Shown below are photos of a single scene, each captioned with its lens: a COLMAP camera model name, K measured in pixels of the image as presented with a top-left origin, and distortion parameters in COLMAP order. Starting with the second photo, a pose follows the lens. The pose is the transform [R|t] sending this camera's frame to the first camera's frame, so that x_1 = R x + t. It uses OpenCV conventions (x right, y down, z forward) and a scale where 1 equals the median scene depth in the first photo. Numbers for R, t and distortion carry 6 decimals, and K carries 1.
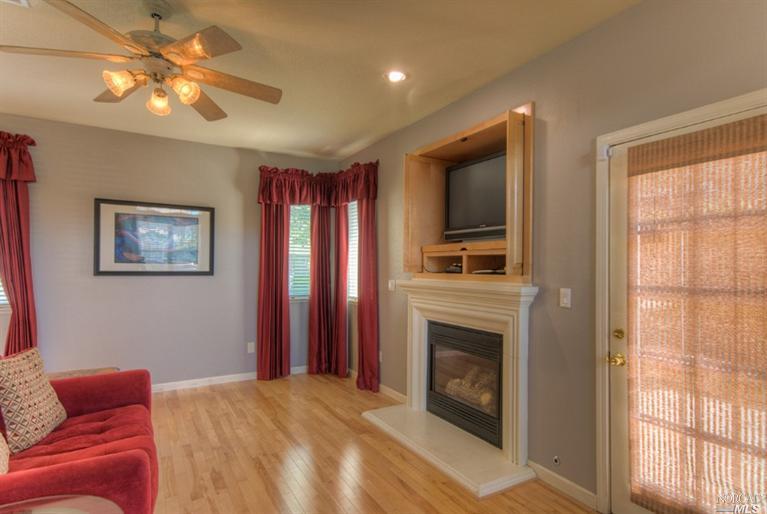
lens RADIAL K [[410.7, 0, 383.5], [0, 410.7, 257.0], [0, 0, 1]] dist [-0.003465, -0.001161]
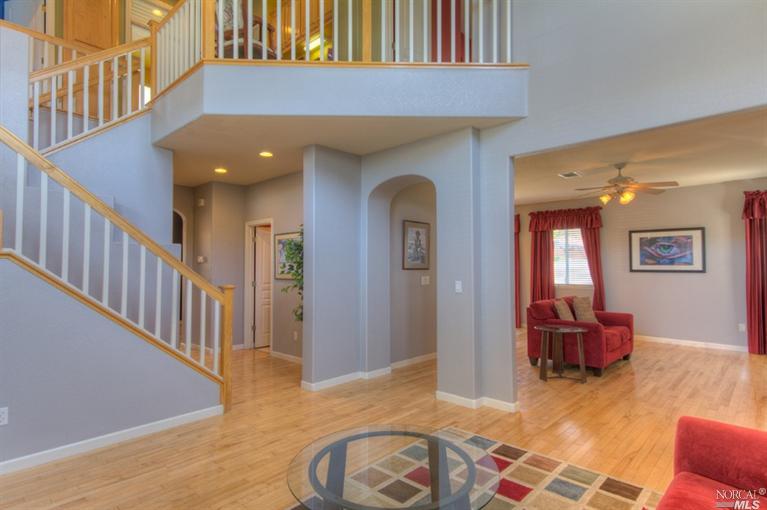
lens RADIAL K [[412.2, 0, 383.5], [0, 412.2, 255.0], [0, 0, 1]] dist [0.003983, 0.001183]
pose [[0.280570, -0.034145, -0.959226, 0.829942], [0.021425, 0.999341, -0.029306, -0.001472], [0.959595, -0.012329, 0.281116, -0.637367]]
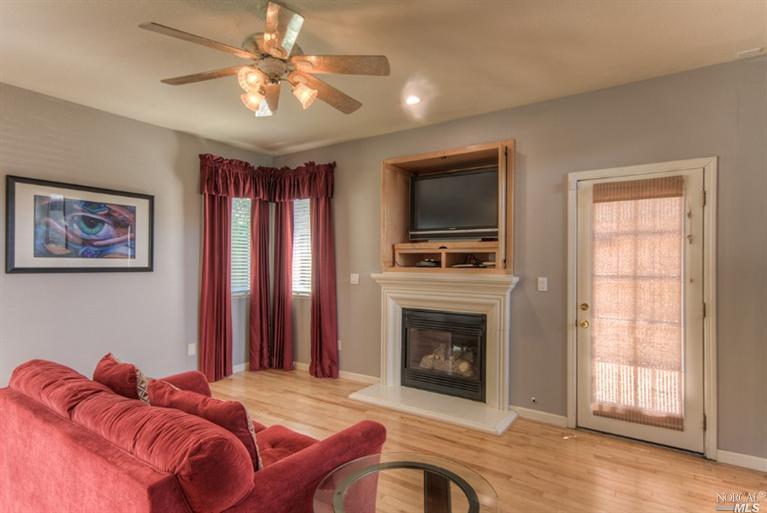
lens RADIAL K [[412.2, 0, 383.5], [0, 412.2, 256.5], [0, 0, 1]] dist [0.003983, 0.001183]
pose [[0.904637, 0.004648, 0.426158, -0.413943], [-0.010124, 0.999893, 0.010586, -0.003267], [-0.426063, -0.013891, 0.904587, -0.029978]]
